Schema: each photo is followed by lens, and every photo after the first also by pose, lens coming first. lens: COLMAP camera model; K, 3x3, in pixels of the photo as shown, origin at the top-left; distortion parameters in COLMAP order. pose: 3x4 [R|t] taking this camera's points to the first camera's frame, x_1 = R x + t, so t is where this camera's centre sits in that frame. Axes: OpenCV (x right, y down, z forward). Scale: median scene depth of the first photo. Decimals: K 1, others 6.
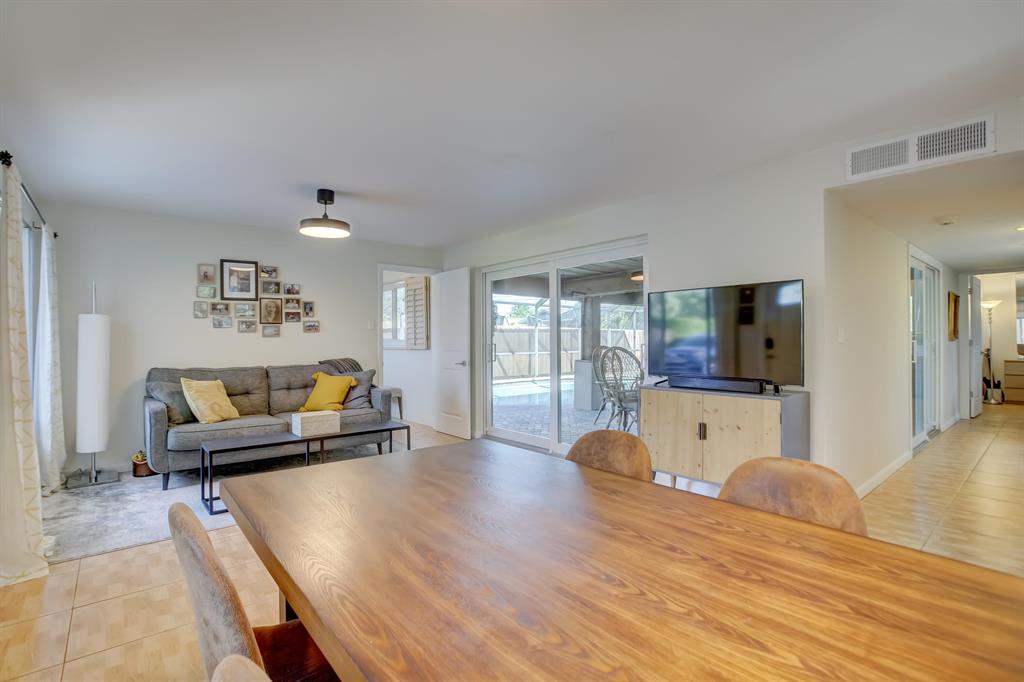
lens RADIAL K [[482.8, 0, 509.6], [0, 482.8, 344.7], [0, 0, 1]] dist [0.019259, 0.000308]
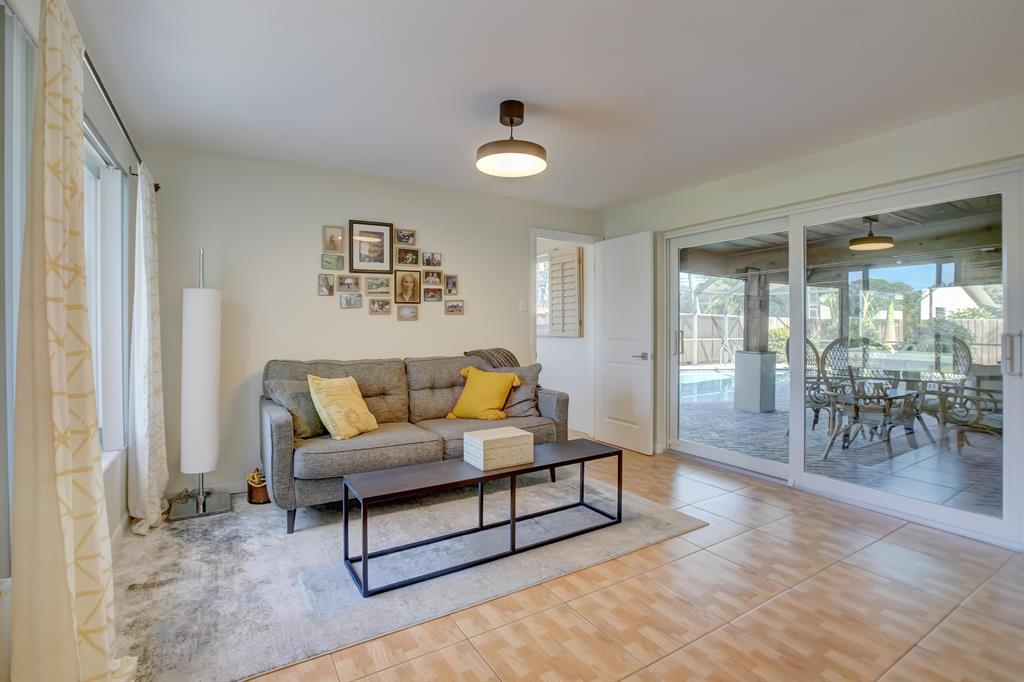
lens RADIAL K [[493.9, 0, 545.9], [0, 493.9, 335.1], [0, 0, 1]] dist [-0.002497, 0.000793]
pose [[0.994783, 0.007812, -0.101717, -0.204109], [-0.006940, 0.999936, 0.008923, -0.000926], [0.101780, -0.008171, 0.994773, 0.250043]]
